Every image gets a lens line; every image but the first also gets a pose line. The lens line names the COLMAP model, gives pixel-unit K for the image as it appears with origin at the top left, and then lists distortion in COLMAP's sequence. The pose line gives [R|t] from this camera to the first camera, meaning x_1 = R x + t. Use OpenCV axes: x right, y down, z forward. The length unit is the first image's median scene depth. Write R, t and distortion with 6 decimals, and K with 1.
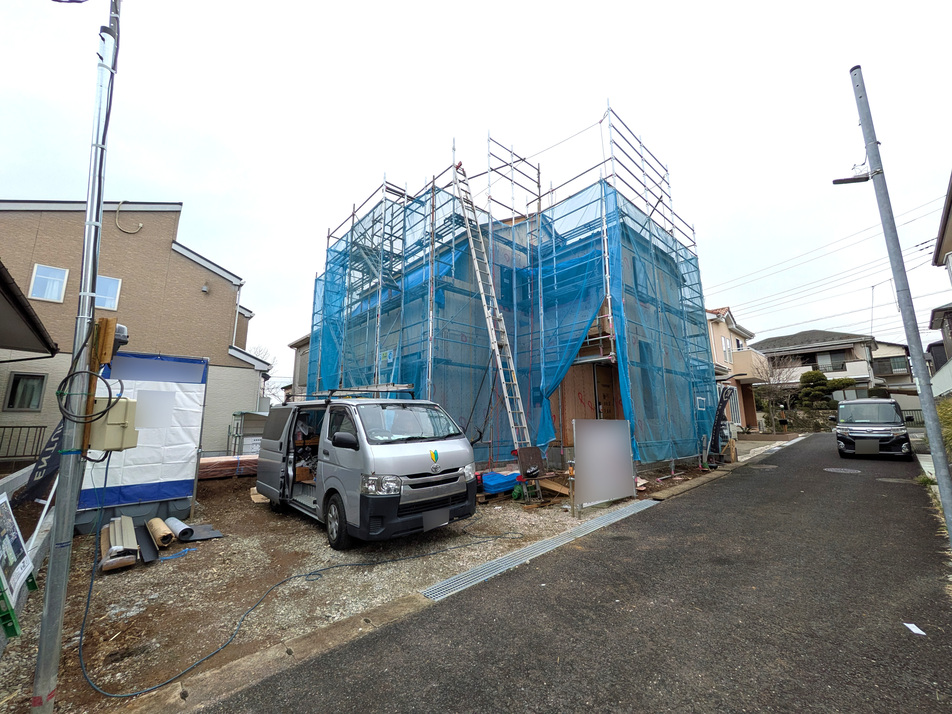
lens RADIAL K [[376.1, 0, 477.4], [0, 376.1, 357.6], [0, 0, 1]] dist [-0.002064, 0.000248]
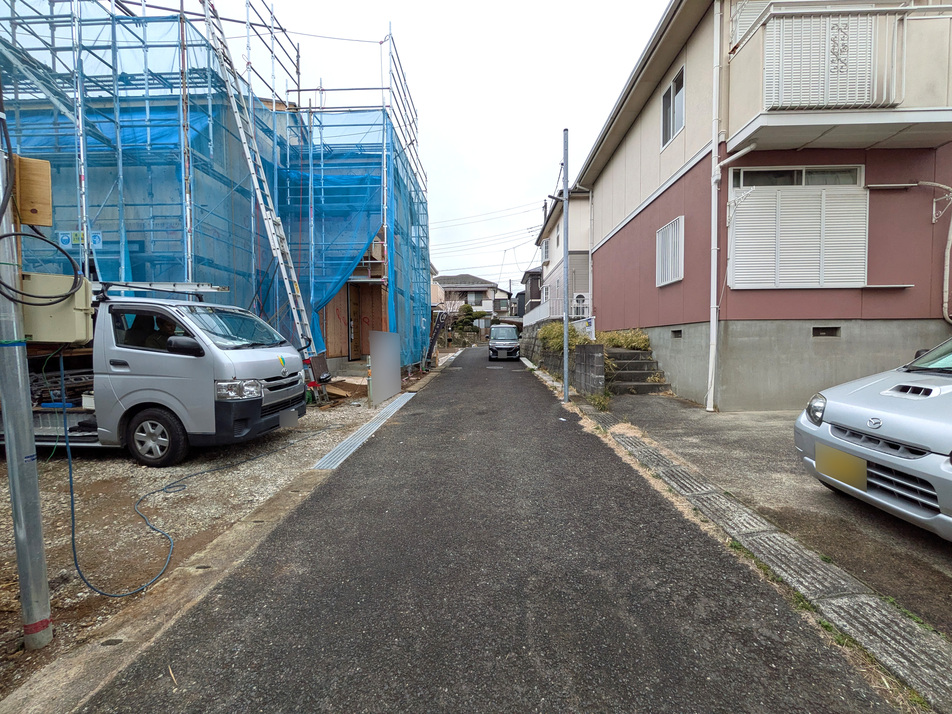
lens RADIAL K [[376.1, 0, 477.4], [0, 376.1, 357.6], [0, 0, 1]] dist [-0.002064, 0.000248]
pose [[0.695659, -0.026042, 0.717900, -0.276658], [-0.126132, 0.979390, 0.157751, 0.013193], [-0.707213, -0.200291, 0.678037, -0.043604]]
